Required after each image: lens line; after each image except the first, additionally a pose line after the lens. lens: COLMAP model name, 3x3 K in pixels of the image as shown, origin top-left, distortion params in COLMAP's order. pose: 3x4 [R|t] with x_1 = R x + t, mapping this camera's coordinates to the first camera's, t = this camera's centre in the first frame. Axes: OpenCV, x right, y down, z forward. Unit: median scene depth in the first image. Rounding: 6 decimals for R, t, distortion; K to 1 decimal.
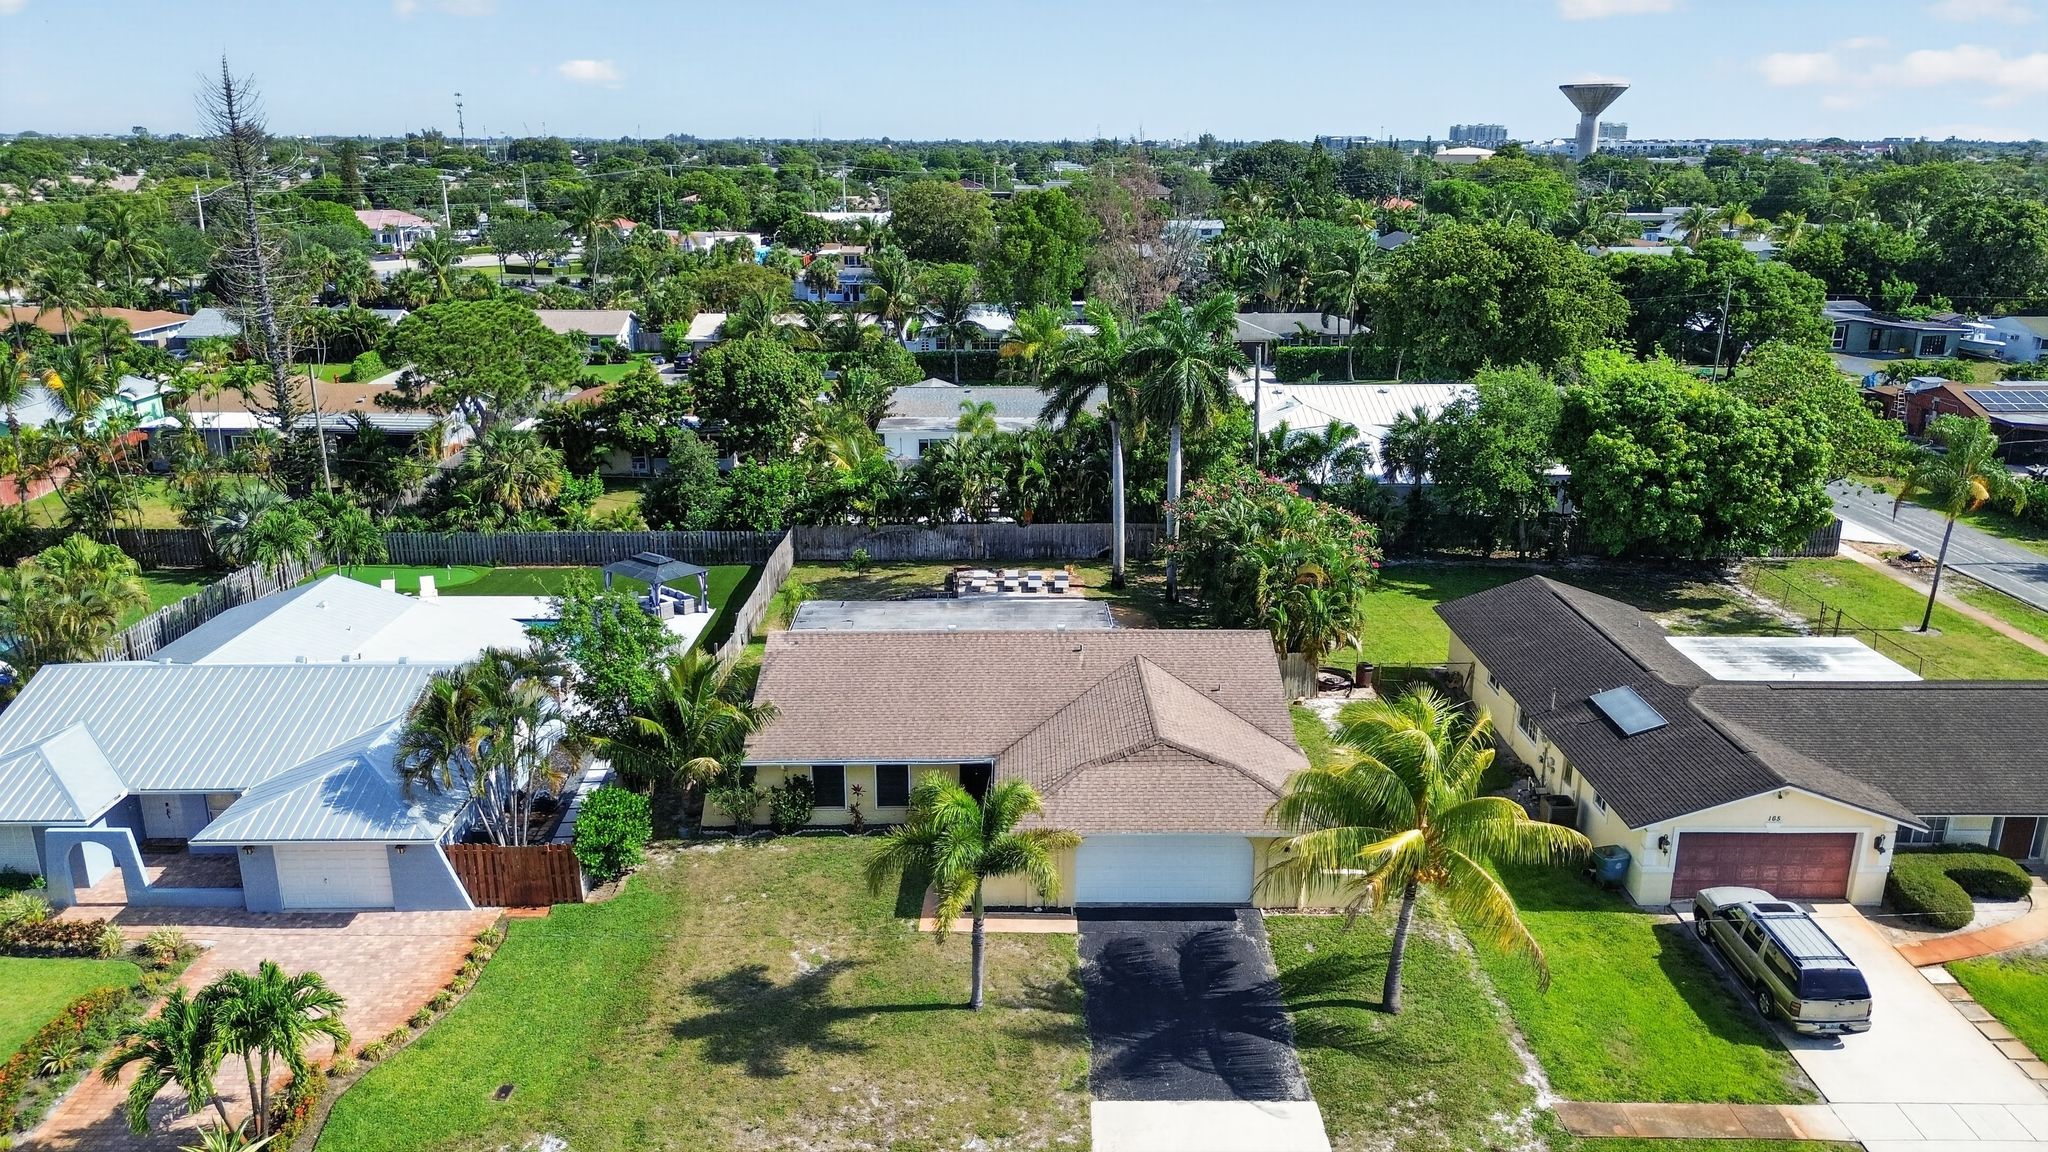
lens RADIAL K [[1440.6, 0, 1014.4], [0, 1440.6, 580.7], [0, 0, 1]] dist [0.080281, -0.076751]
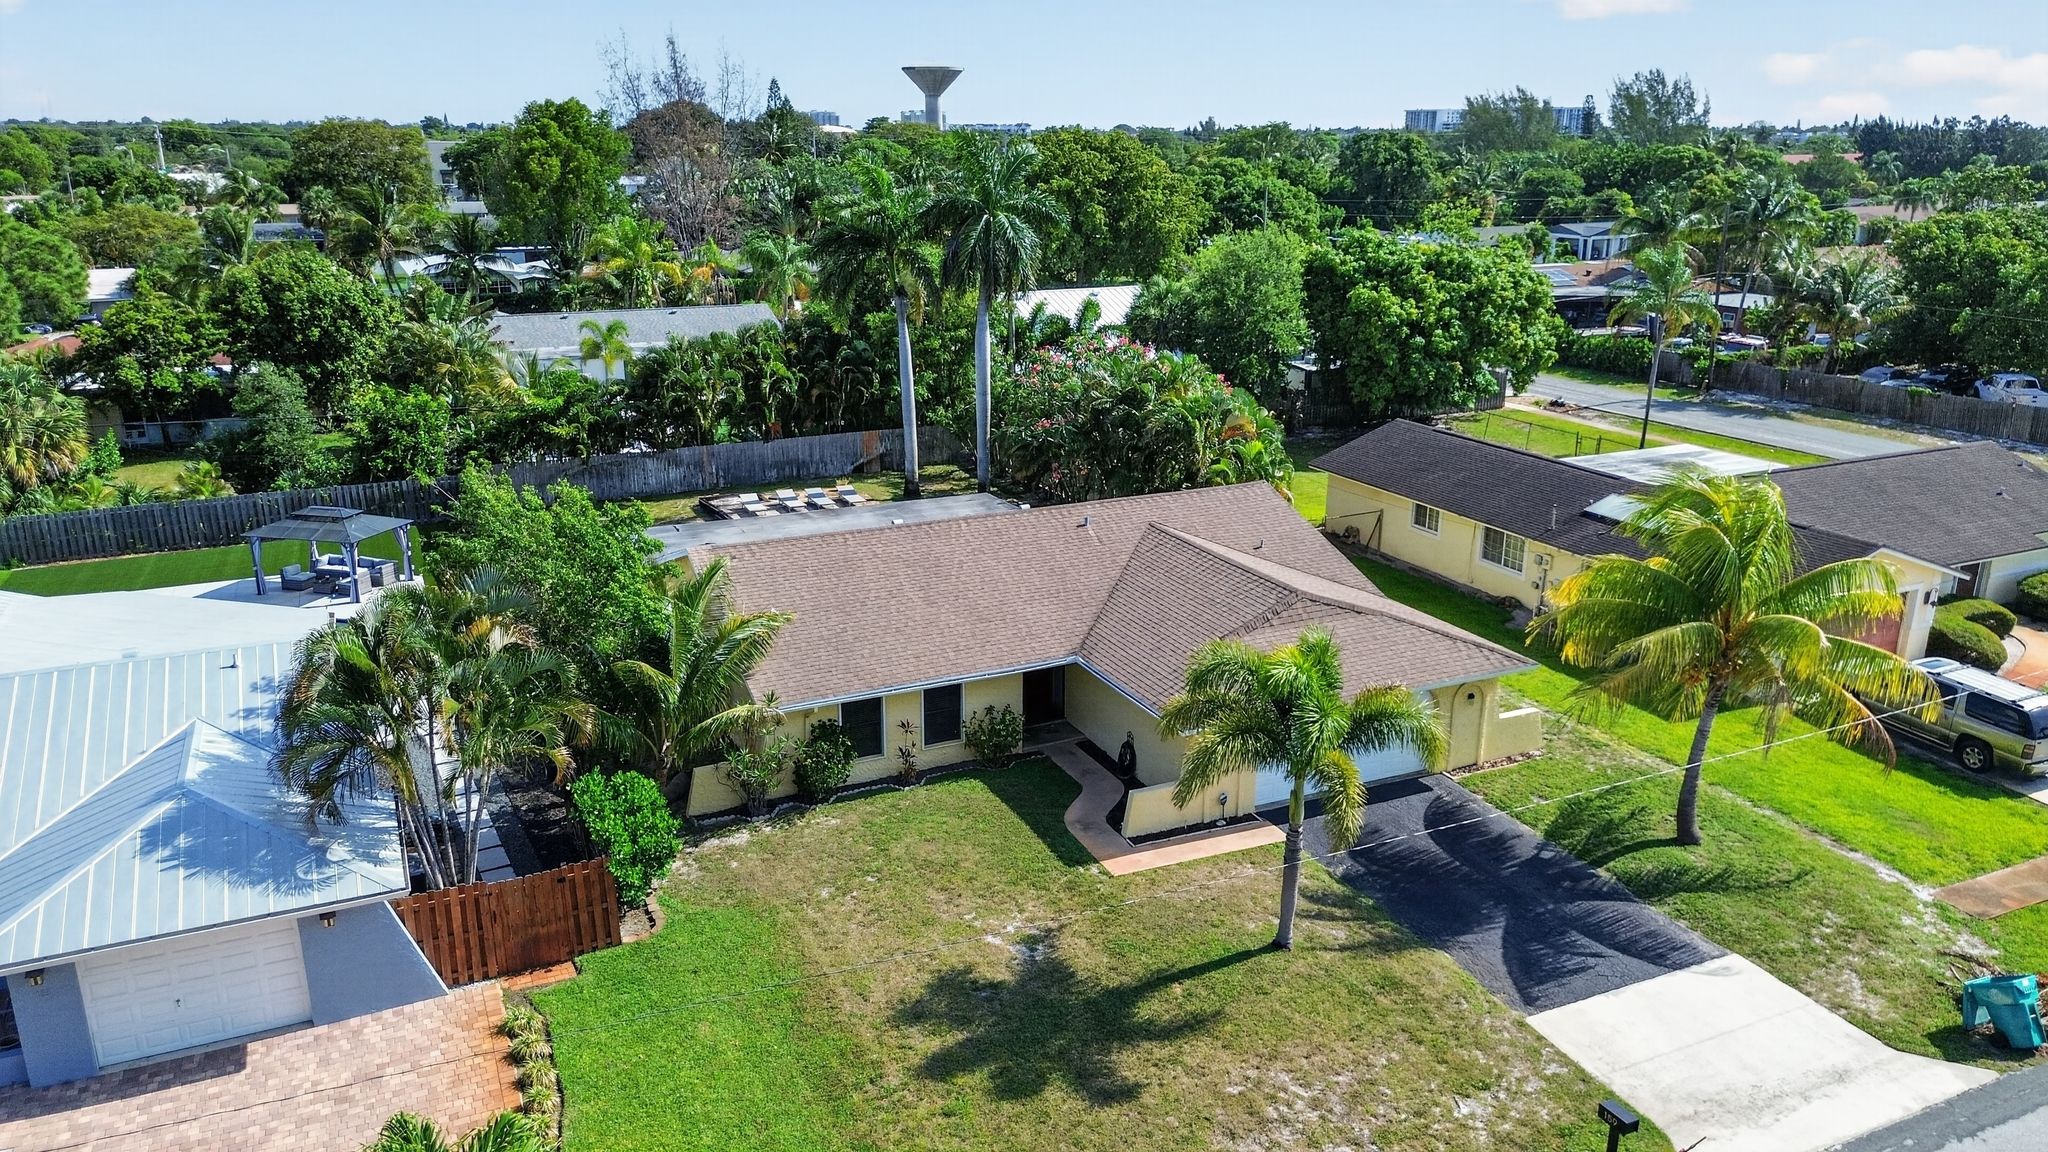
lens RADIAL K [[1450.7, 0, 1020.5], [0, 1450.7, 587.7], [0, 0, 1]] dist [0.071630, -0.073188]
pose [[0.908530, -0.126261, 0.398286, -0.232320], [0.121515, 0.991890, 0.037251, 0.036179], [-0.399759, 0.014554, 0.916505, 0.196927]]
